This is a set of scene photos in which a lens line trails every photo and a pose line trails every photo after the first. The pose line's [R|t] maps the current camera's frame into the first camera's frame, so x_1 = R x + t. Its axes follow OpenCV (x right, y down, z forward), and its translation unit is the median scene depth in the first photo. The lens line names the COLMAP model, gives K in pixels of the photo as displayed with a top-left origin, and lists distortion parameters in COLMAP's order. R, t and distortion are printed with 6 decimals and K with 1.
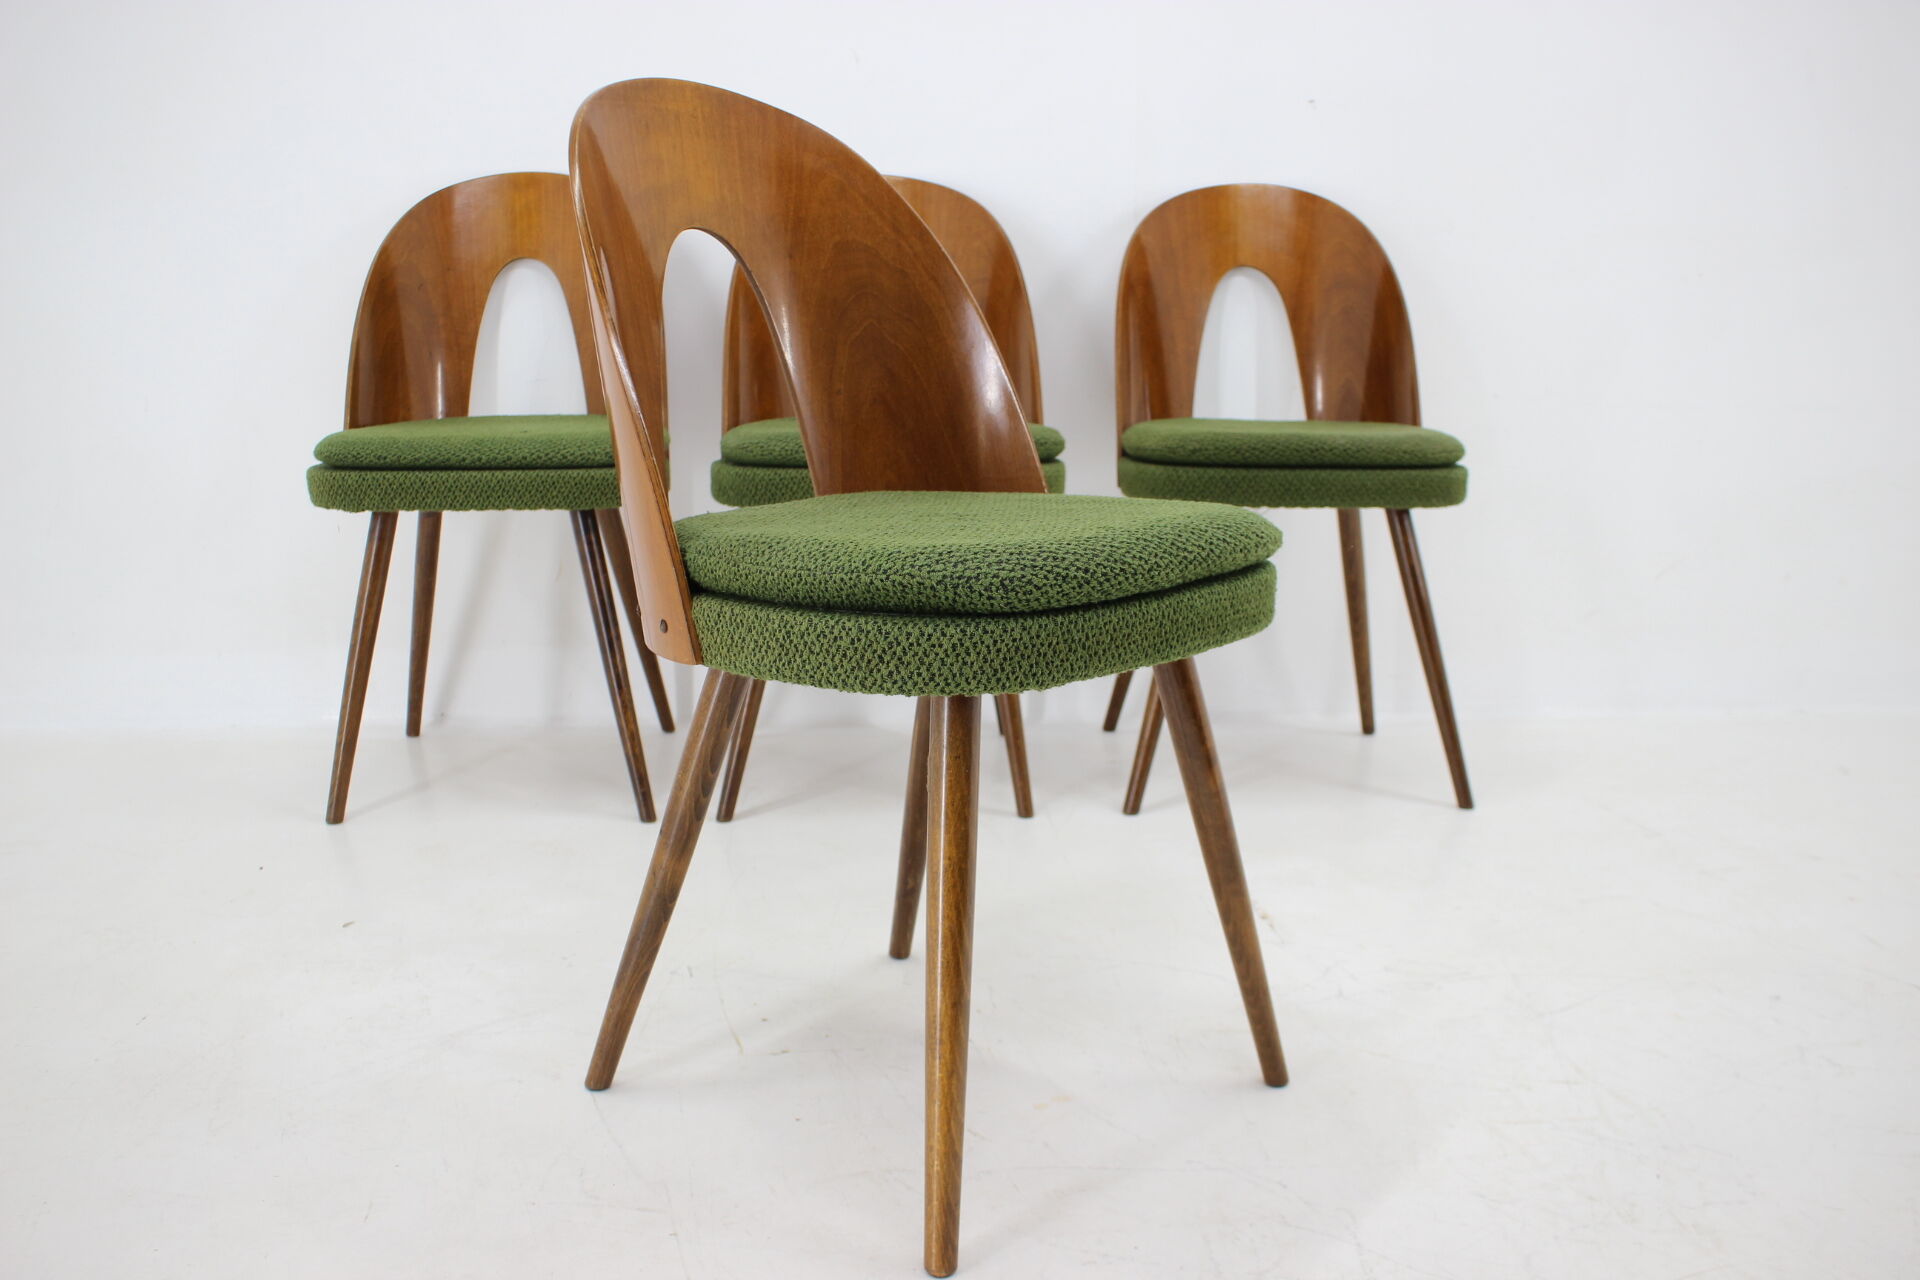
lens RADIAL K [[1652.9, 0, 962.8], [0, 1652.9, 635.5], [0, 0, 1]] dist [-0.129157, 0.074439]
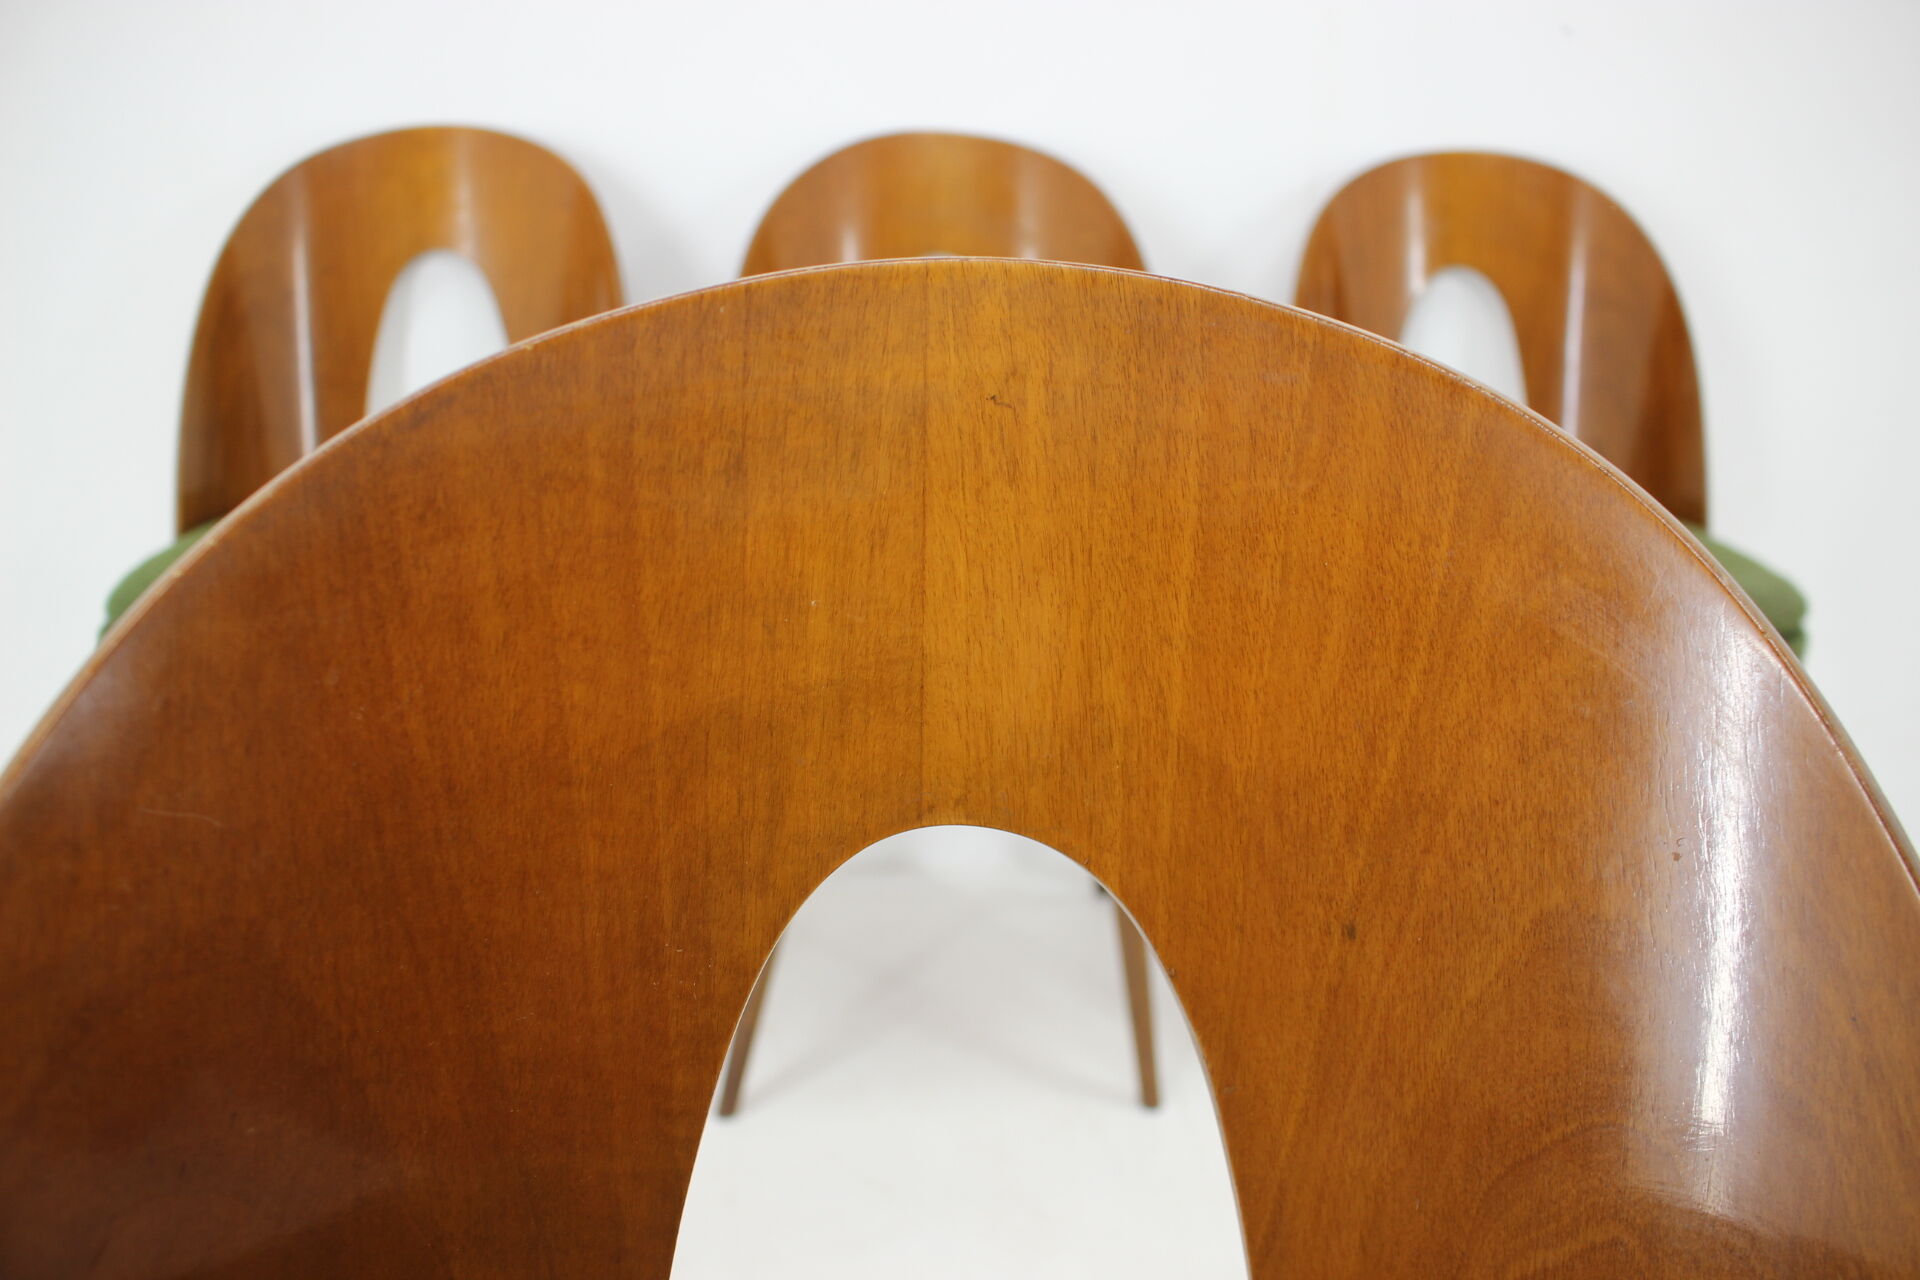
lens RADIAL K [[1610.5, 0, 985.3], [0, 1610.5, 685.4], [0, 0, 1]] dist [-0.136659, 0.091628]
pose [[0.999455, 0.008541, -0.031883, -0.019374], [-0.003342, 0.987162, 0.159685, -0.189978], [0.032837, -0.159491, 0.986653, 0.388813]]
